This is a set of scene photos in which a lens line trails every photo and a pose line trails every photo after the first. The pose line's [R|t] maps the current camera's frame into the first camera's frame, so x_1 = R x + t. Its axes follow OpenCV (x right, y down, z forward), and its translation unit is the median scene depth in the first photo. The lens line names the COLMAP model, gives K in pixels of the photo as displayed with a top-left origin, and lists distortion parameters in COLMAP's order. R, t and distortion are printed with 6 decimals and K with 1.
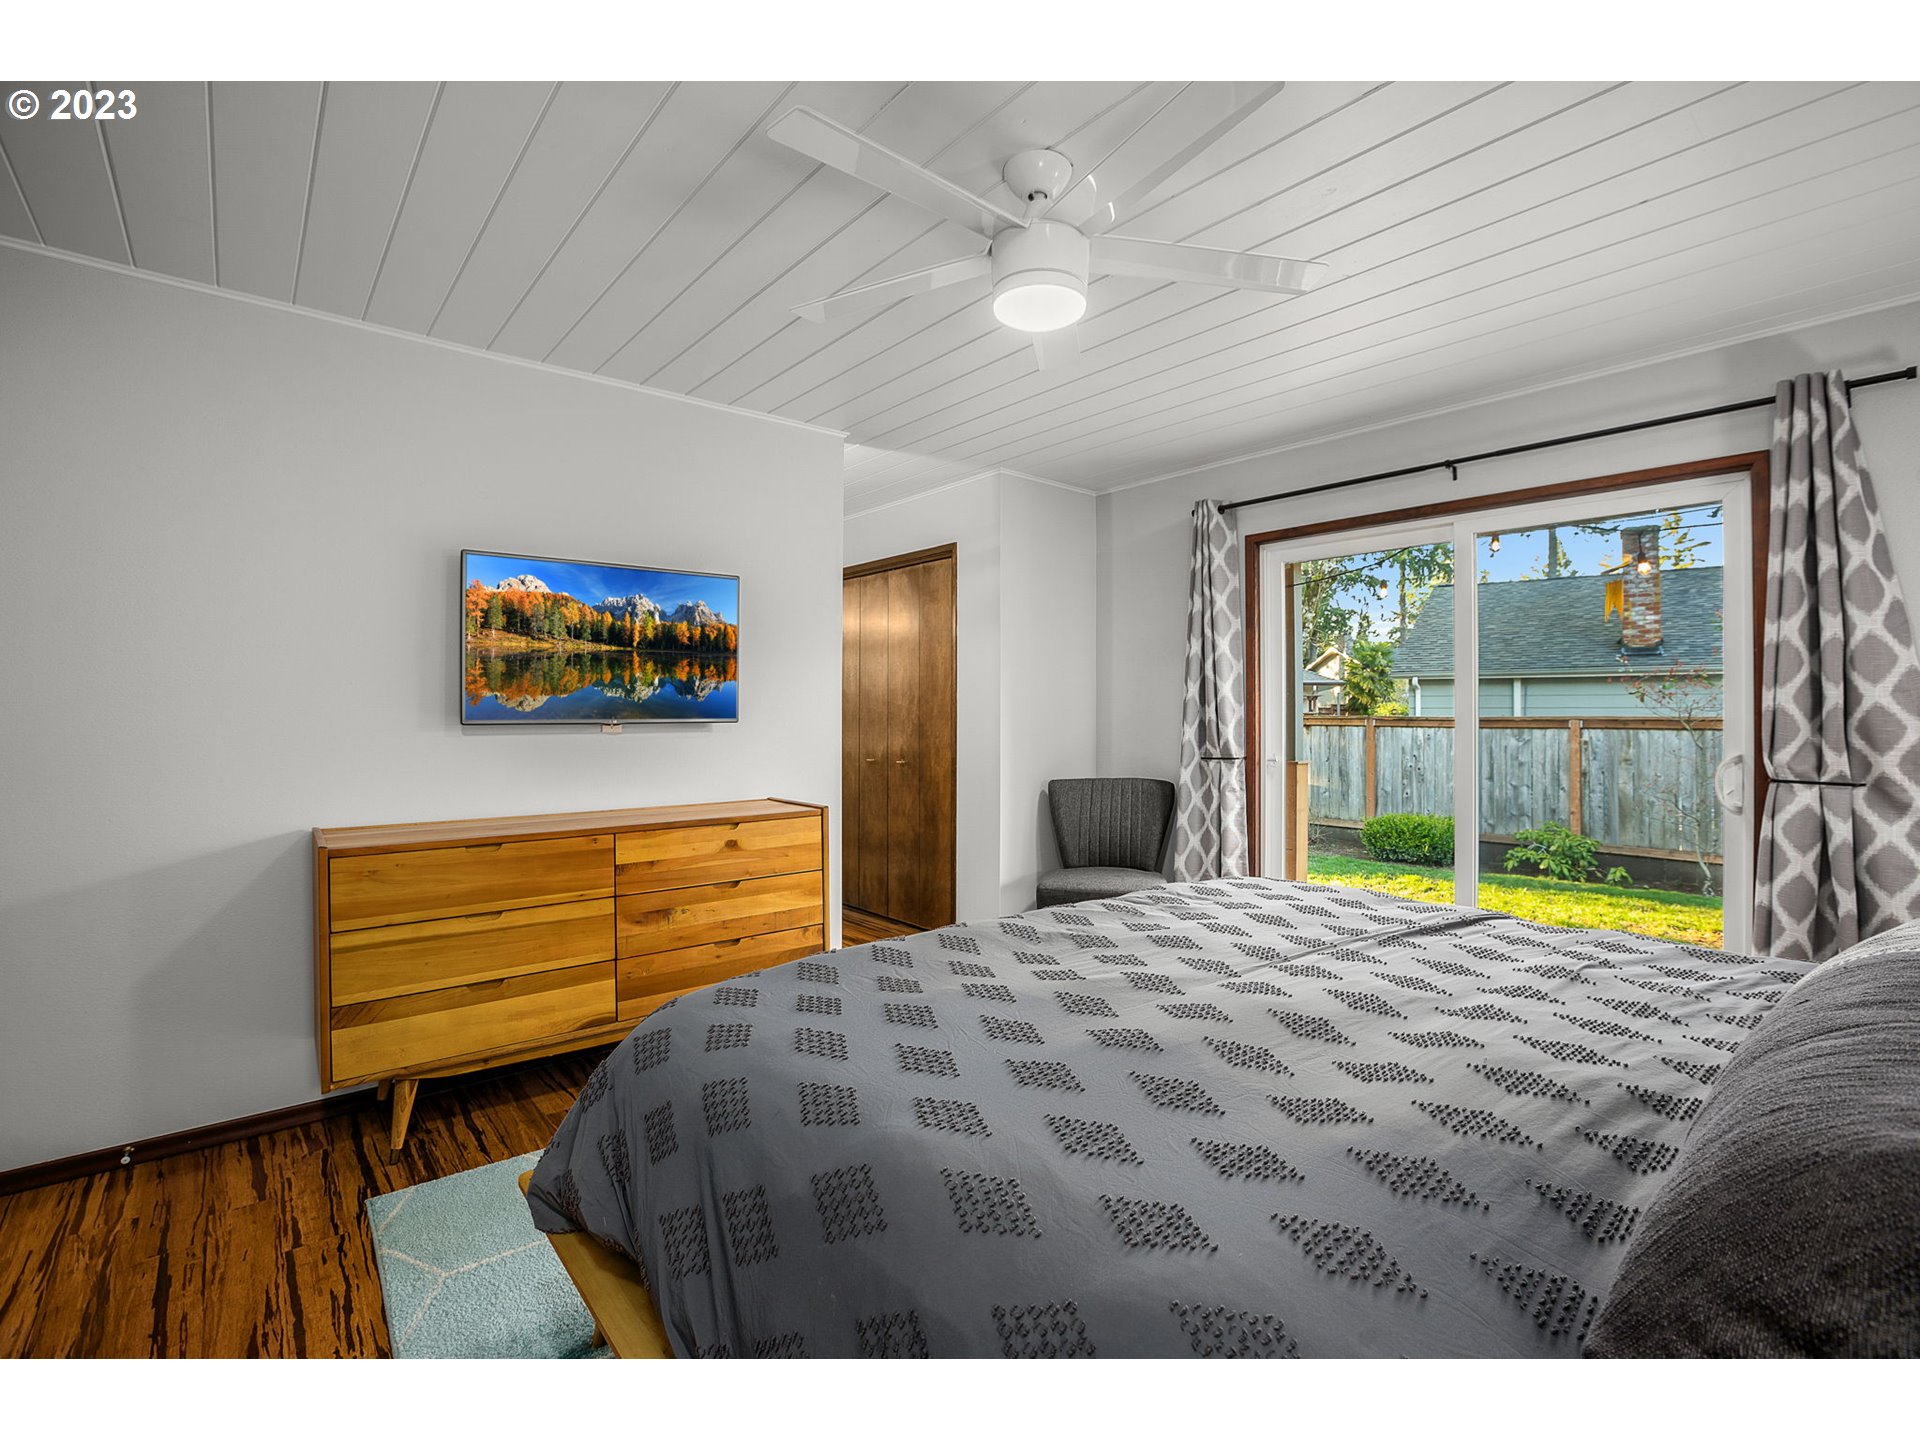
lens RADIAL K [[925.0, 0, 964.2], [0, 925.0, 707.7], [0, 0, 1]] dist [-0.032191, 0.000070]
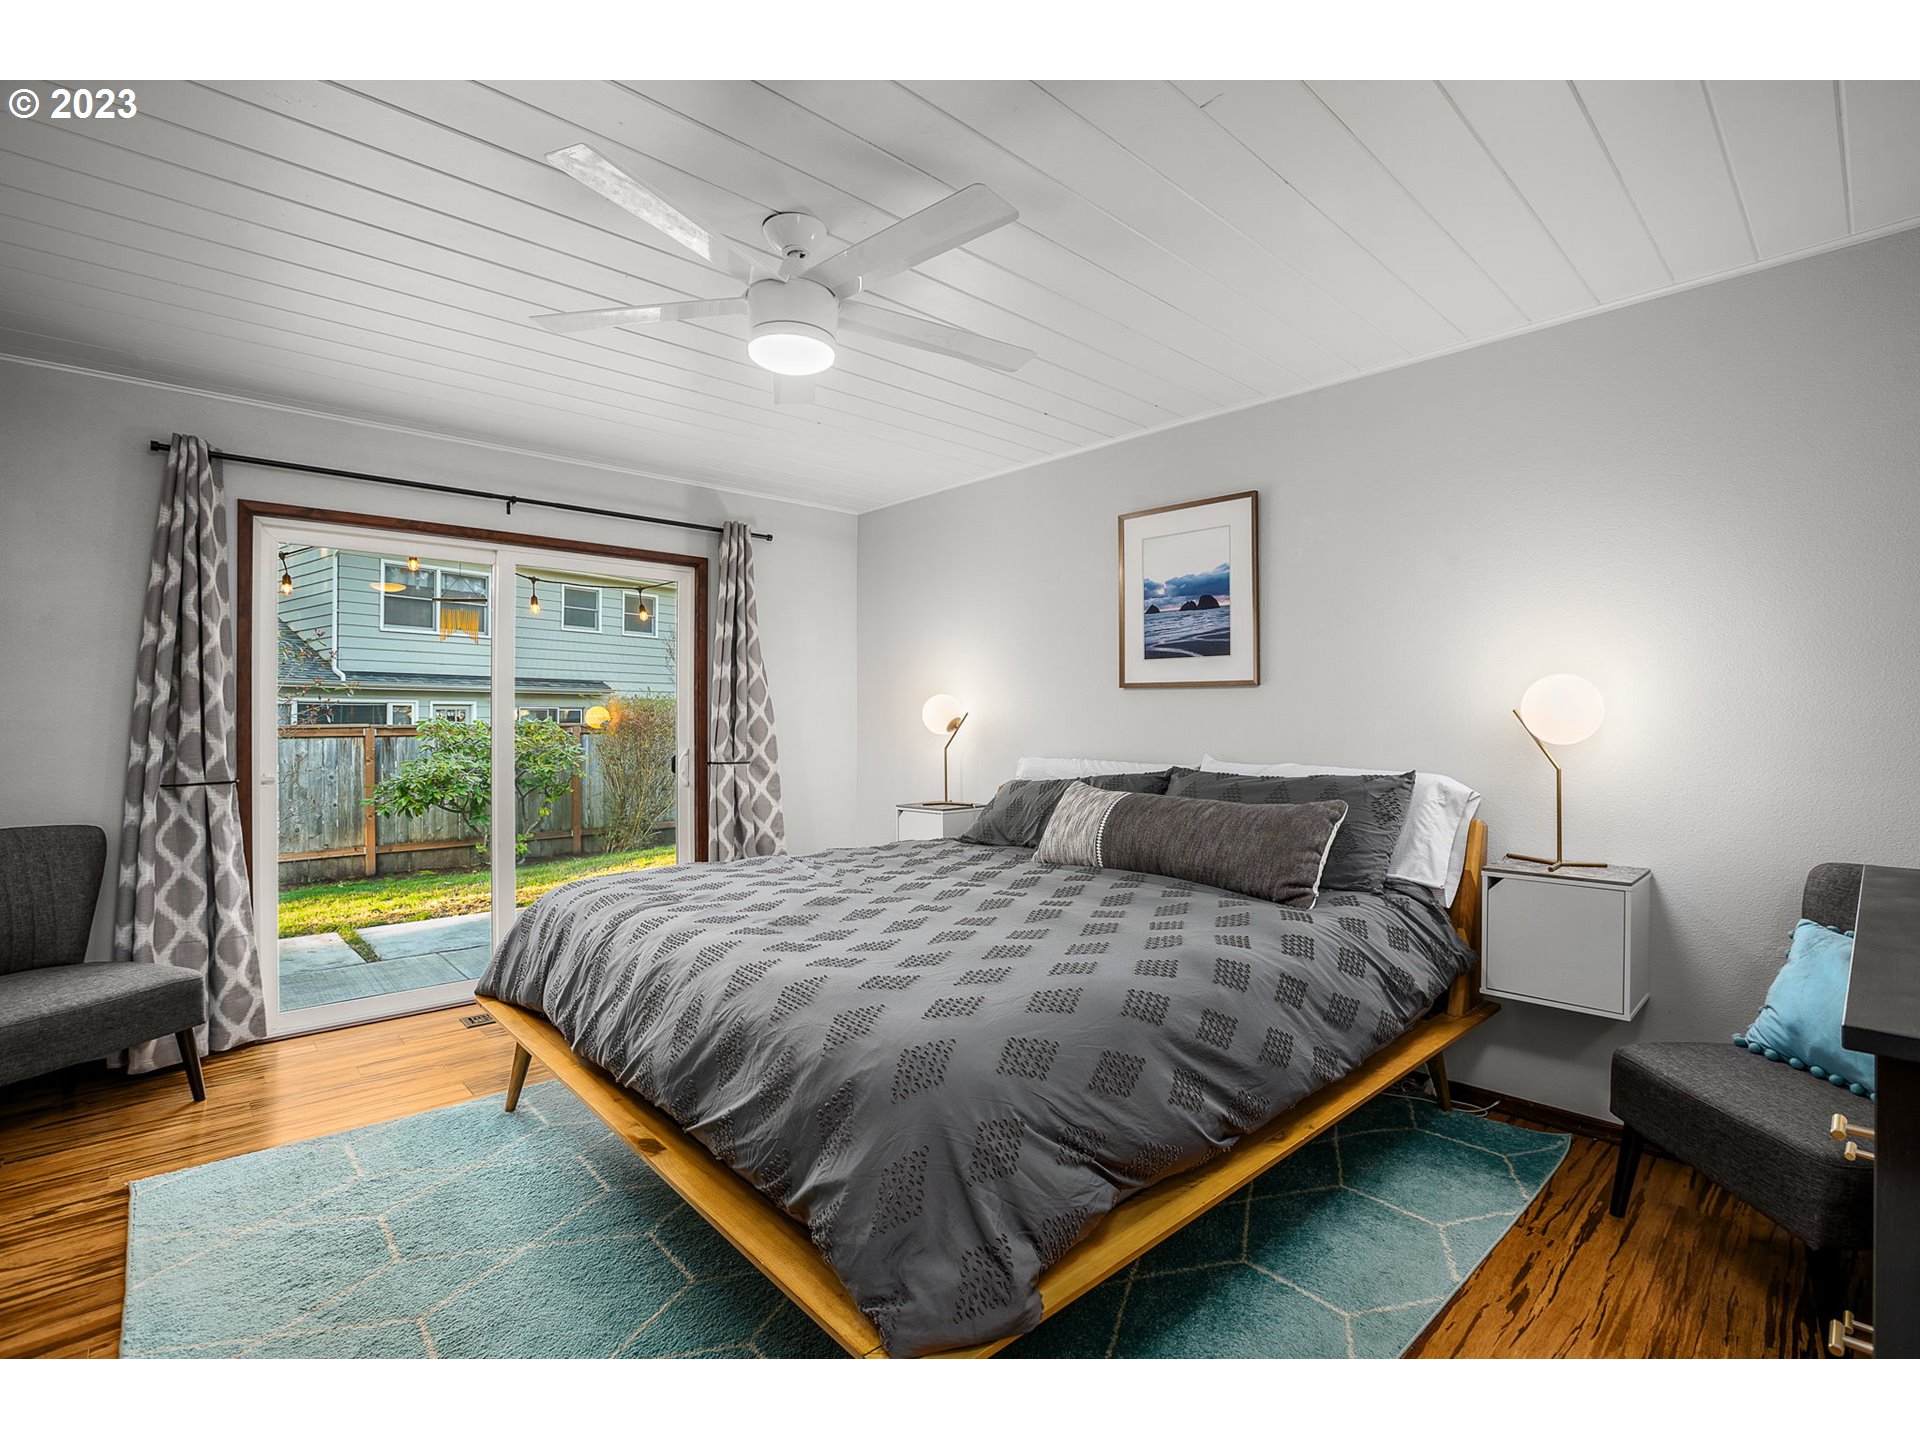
lens RADIAL K [[925.0, 0, 964.2], [0, 925.0, 707.7], [0, 0, 1]] dist [-0.032191, 0.000070]
pose [[-0.072666, 0.011648, 0.997288, -0.768864], [-0.003189, 0.999924, -0.011911, -0.000941], [-0.997351, -0.004045, -0.072623, 0.649942]]
